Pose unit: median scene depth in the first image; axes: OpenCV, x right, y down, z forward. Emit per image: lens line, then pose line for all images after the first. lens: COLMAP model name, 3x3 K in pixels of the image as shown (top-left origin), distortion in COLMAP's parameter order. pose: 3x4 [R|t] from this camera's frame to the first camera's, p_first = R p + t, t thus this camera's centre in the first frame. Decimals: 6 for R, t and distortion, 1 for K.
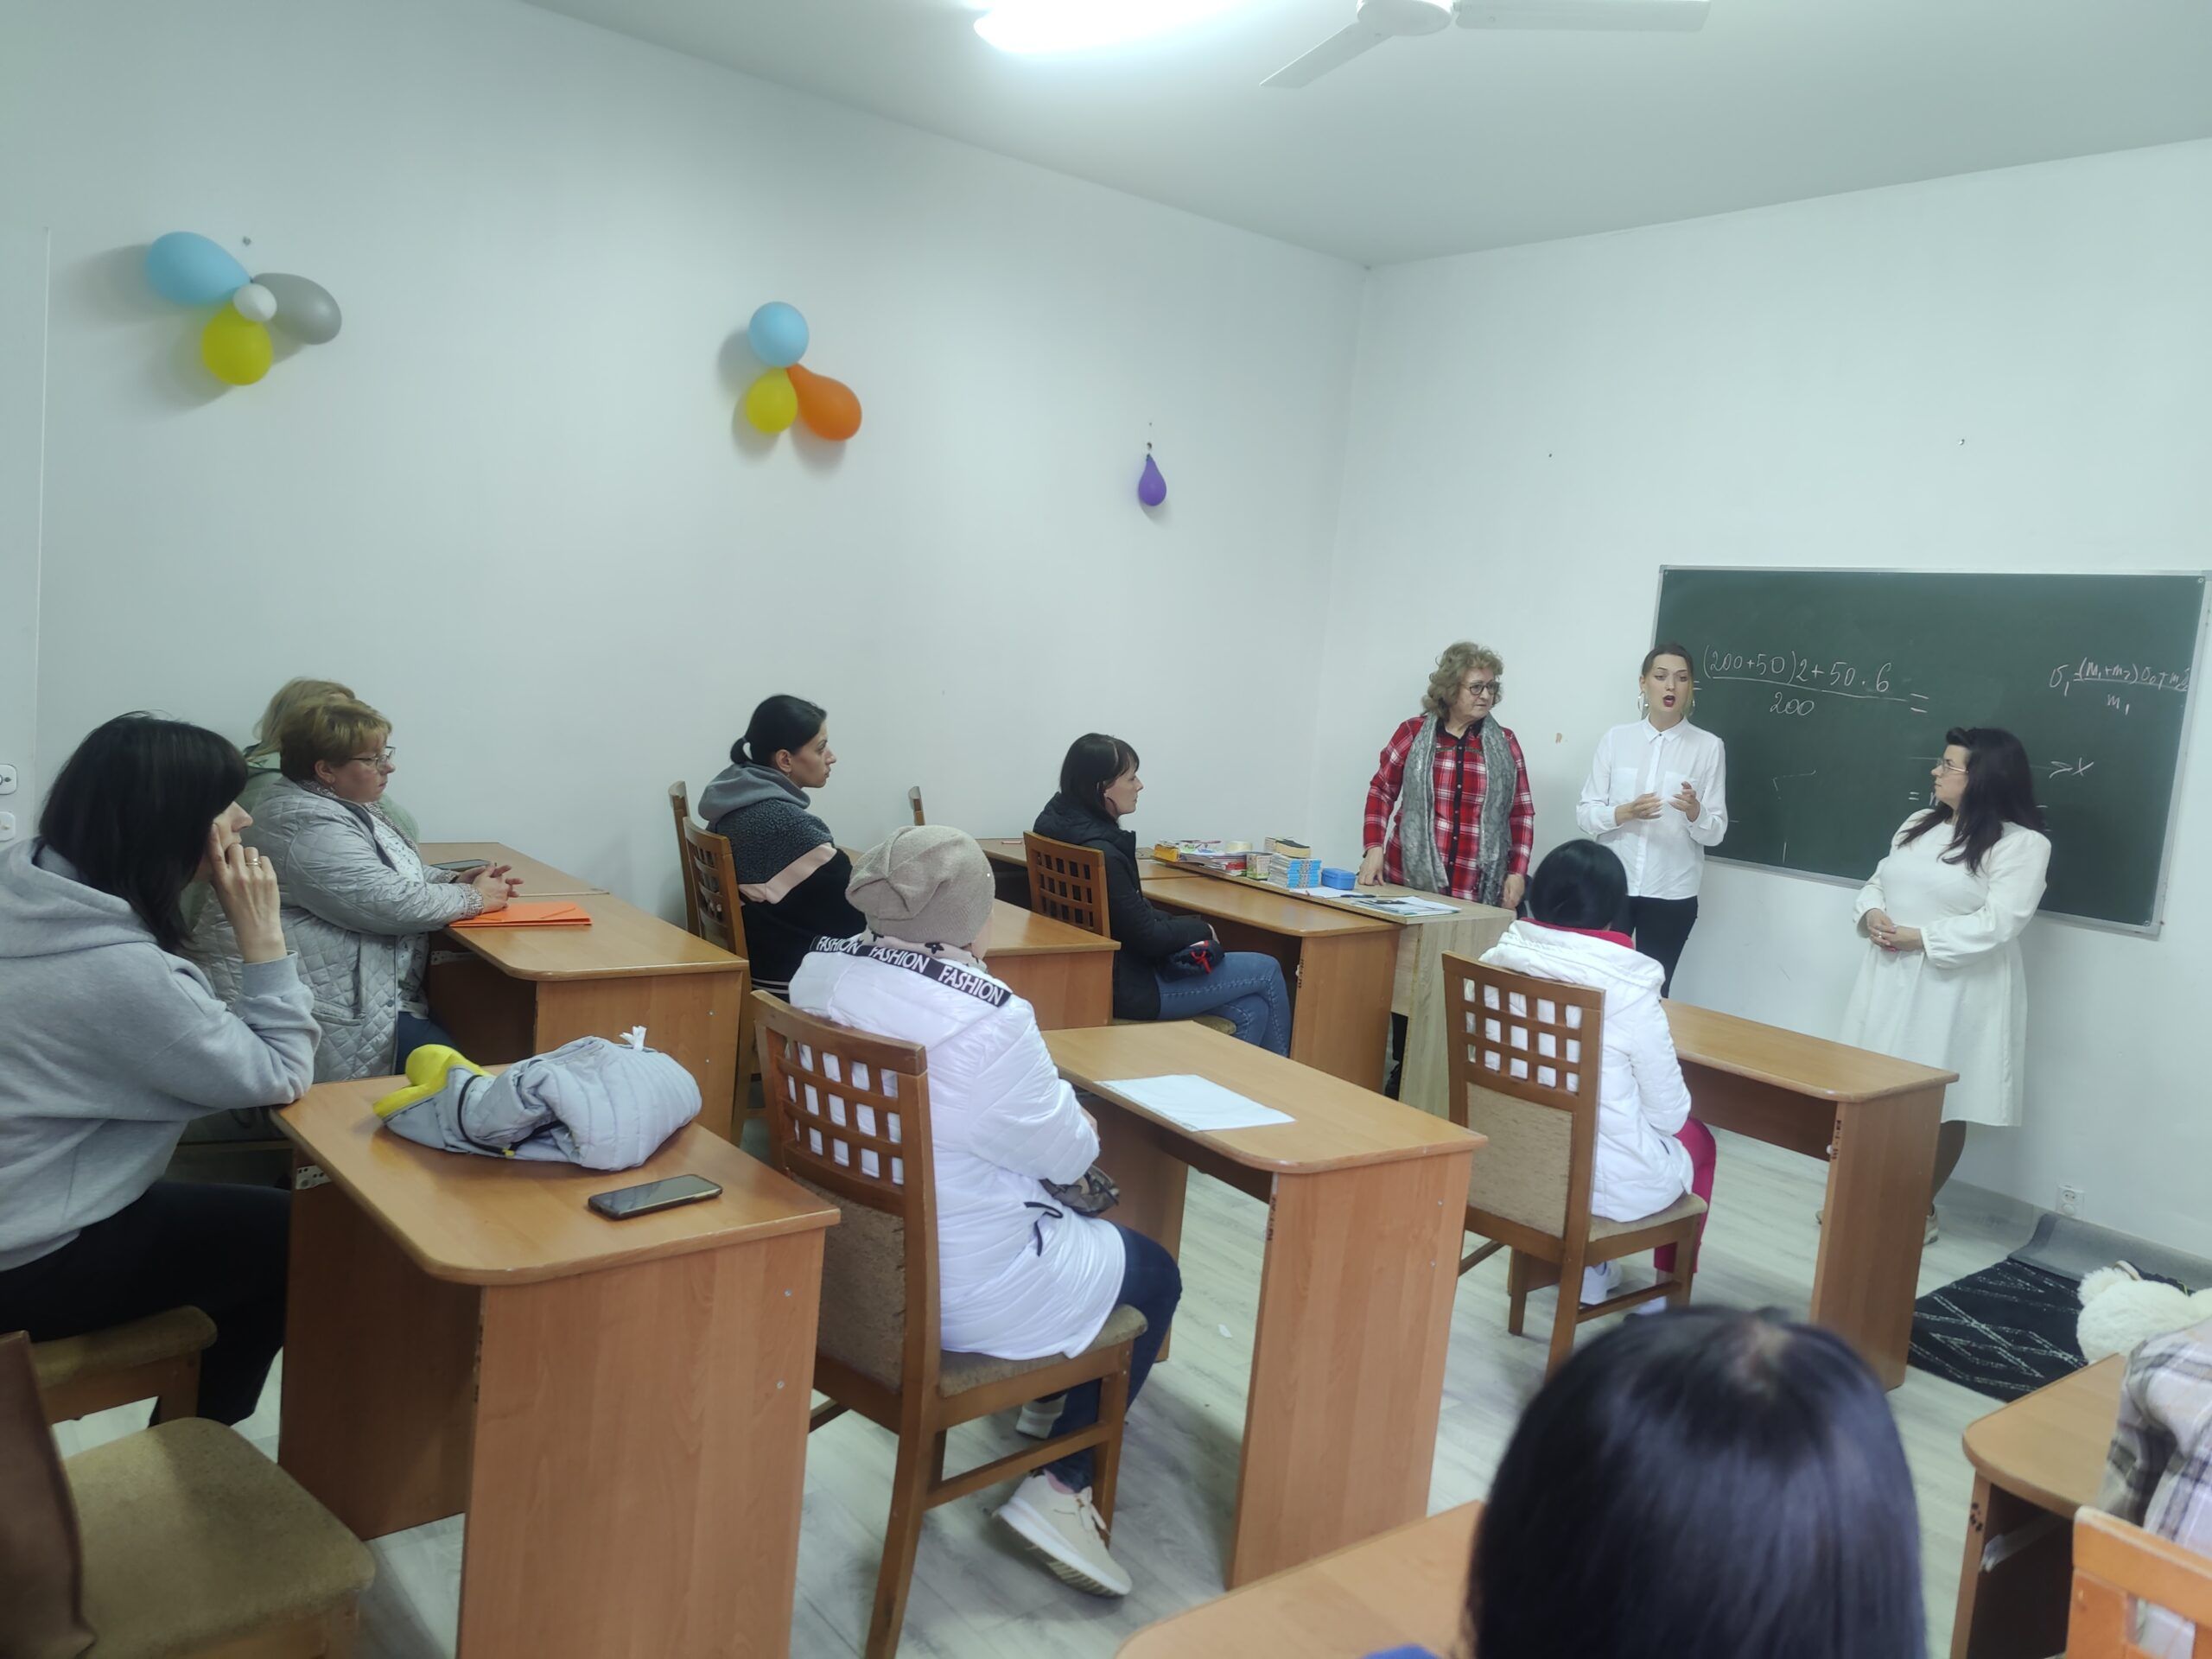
lens RADIAL K [[1646.7, 0, 1141.1], [0, 1646.7, 810.5], [0, 0, 1]] dist [0.039591, -0.005045]
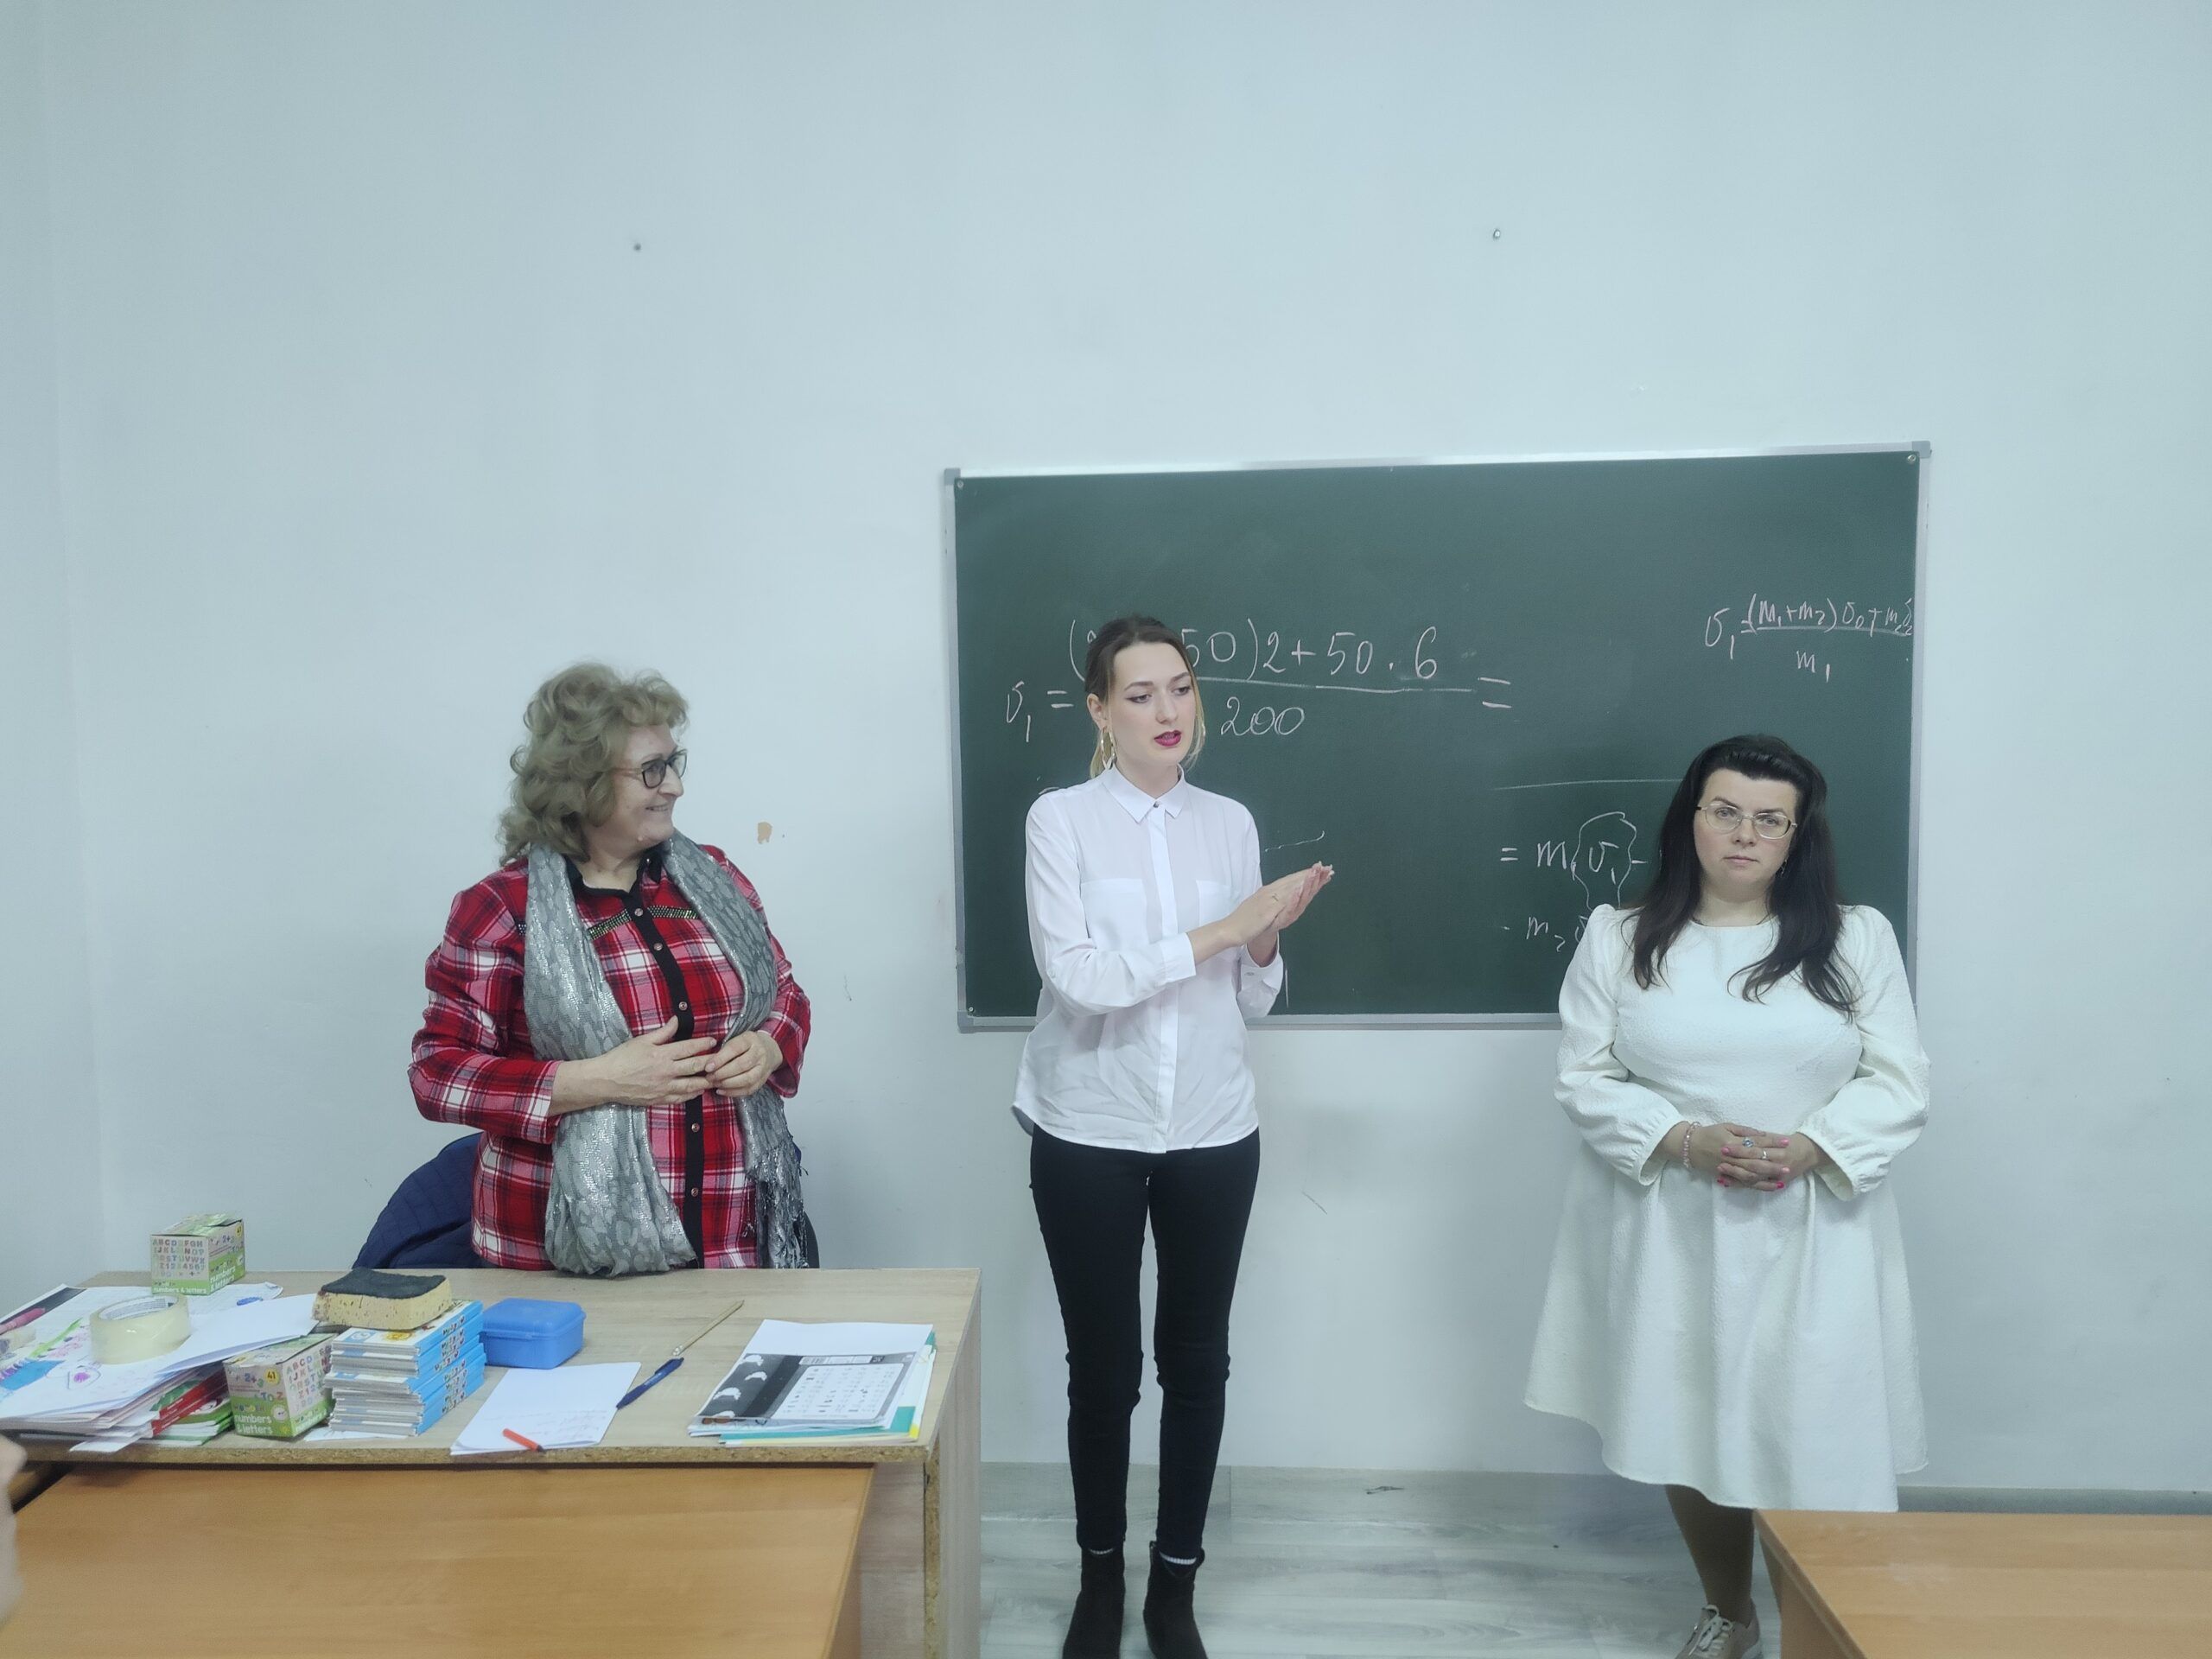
lens RADIAL K [[1646.7, 0, 1107.8], [0, 1646.7, 834.7], [0, 0, 1]] dist [0.039591, -0.005045]
pose [[0.669462, -0.152807, 0.726960, -0.066428], [0.144602, 0.986701, 0.074240, -0.123744], [-0.728637, 0.055419, 0.682655, 1.126047]]
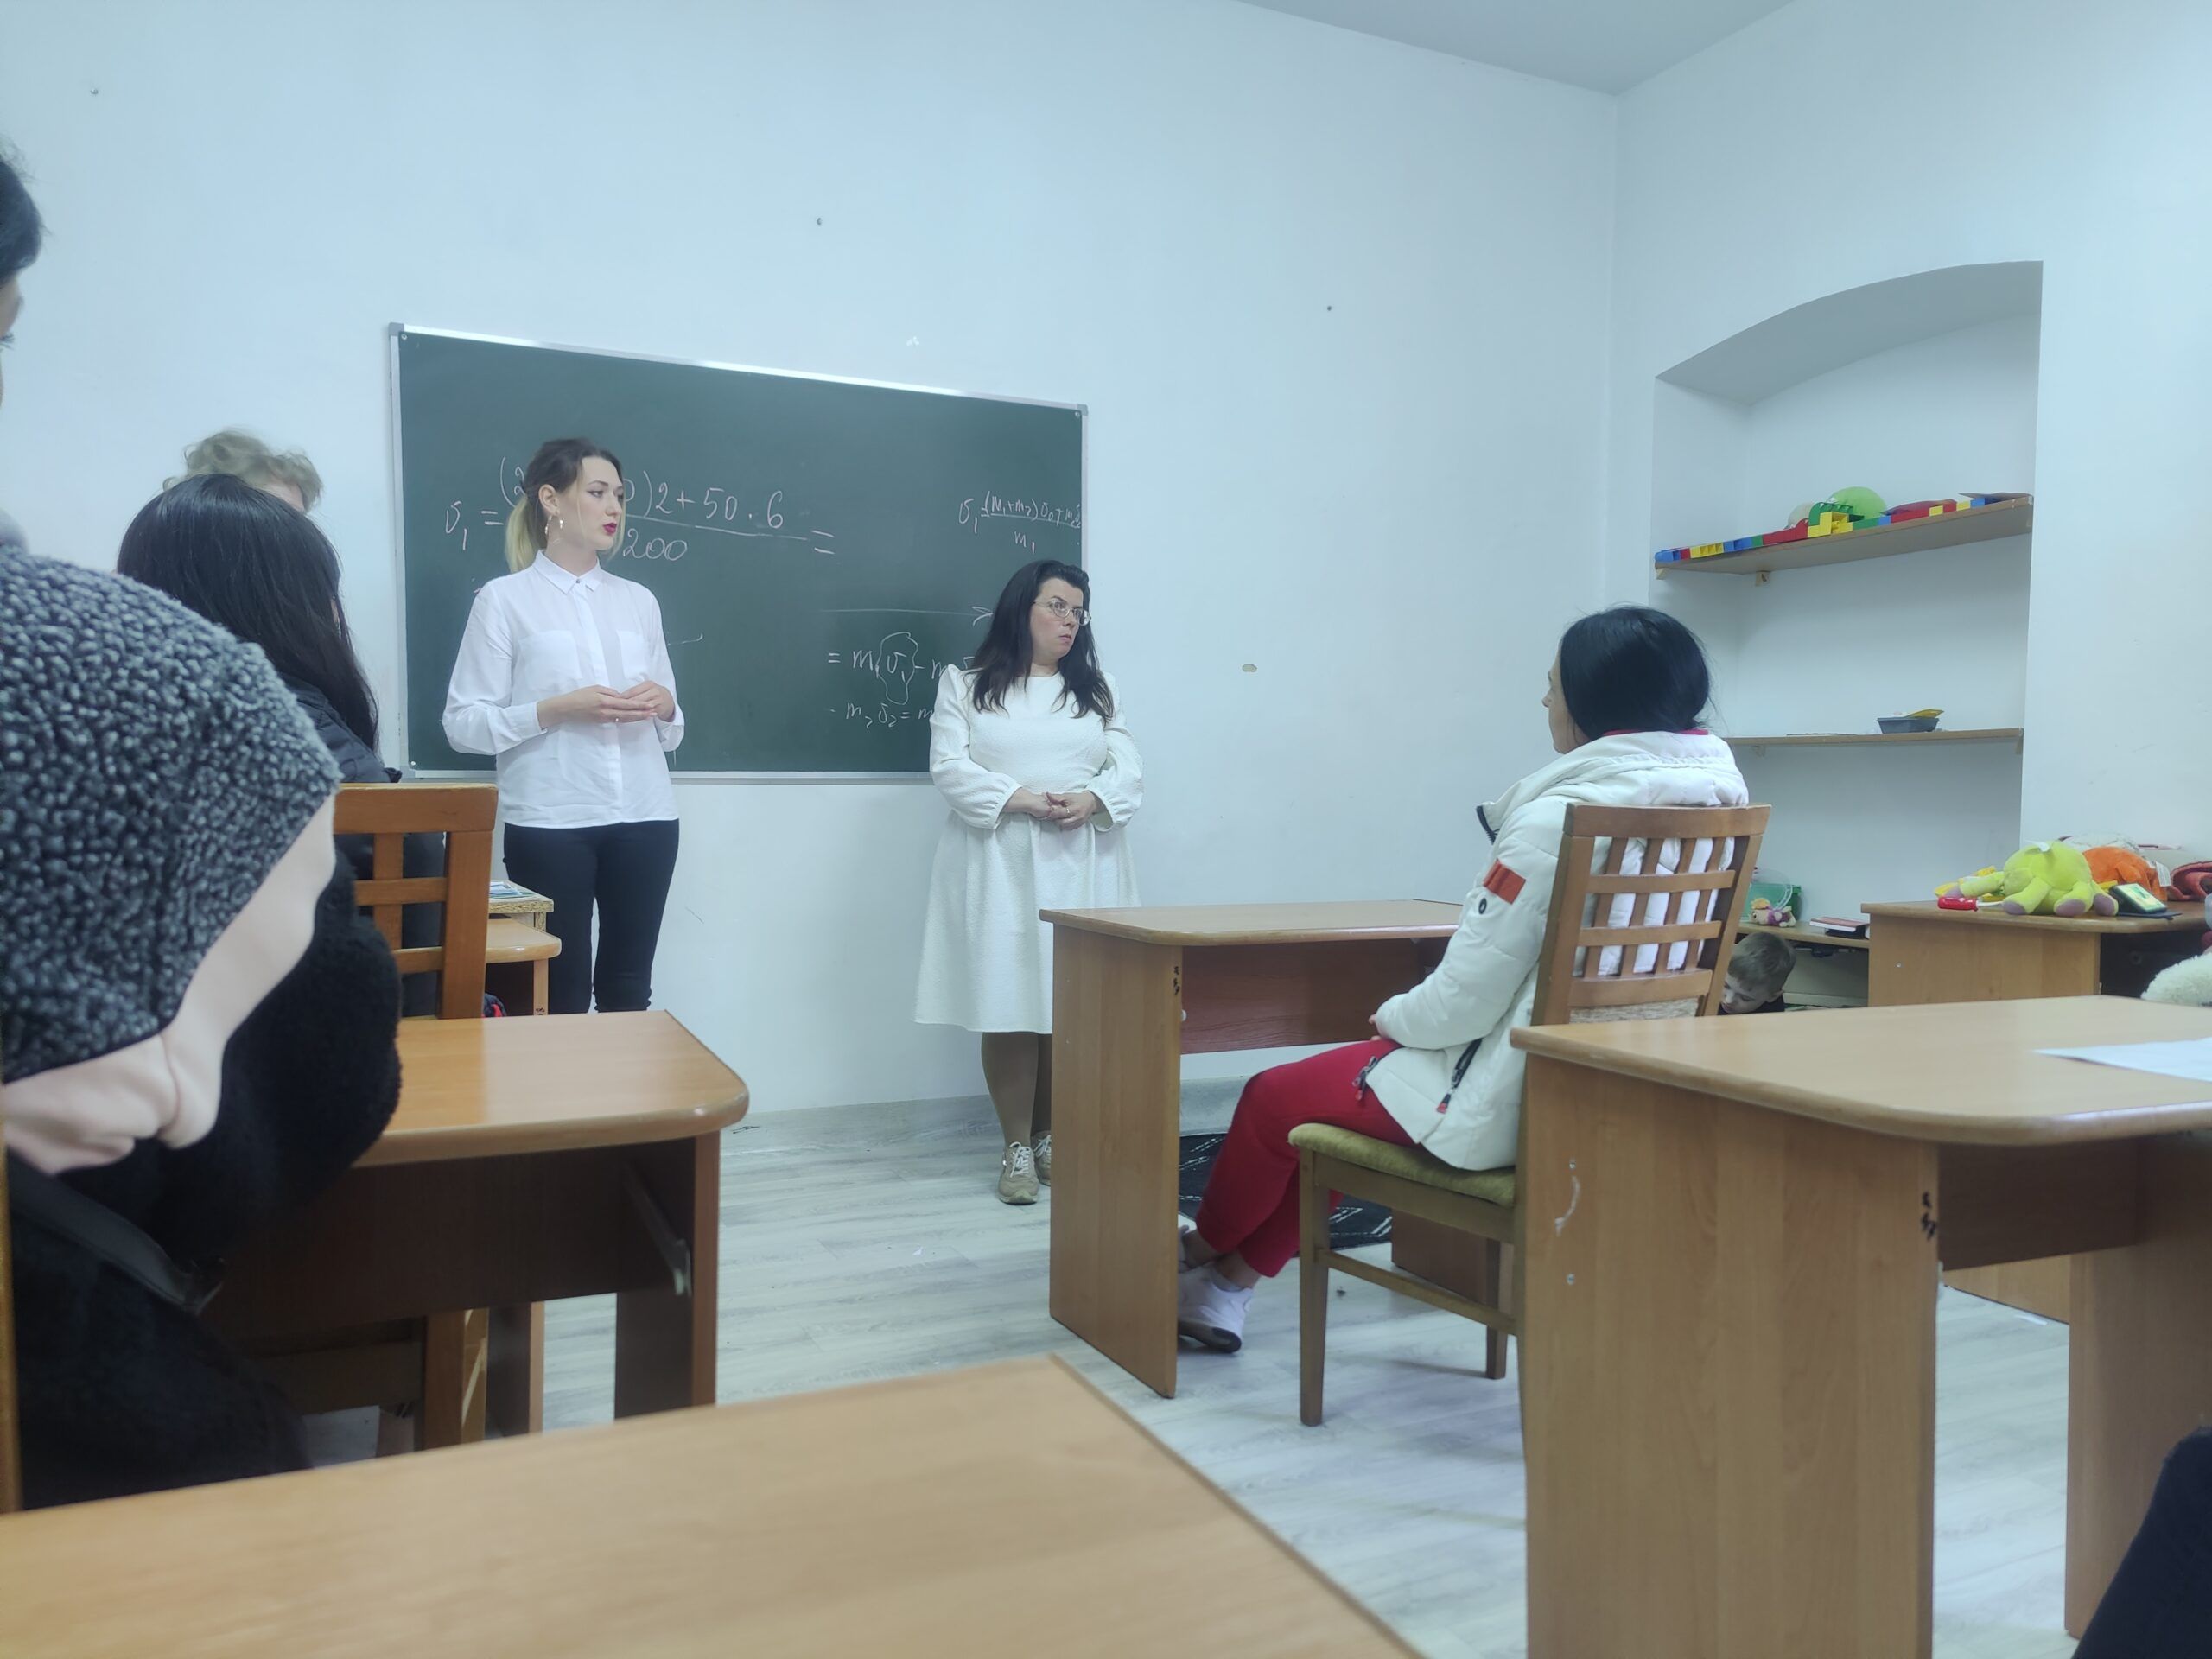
lens RADIAL K [[1646.7, 0, 1125.5], [0, 1646.7, 834.2], [0, 0, 1]] dist [0.039591, -0.005045]
pose [[0.219489, -0.120852, 0.968101, -0.466434], [0.109886, 0.989046, 0.098553, 0.020360], [-0.969407, 0.084750, 0.230365, 1.083088]]
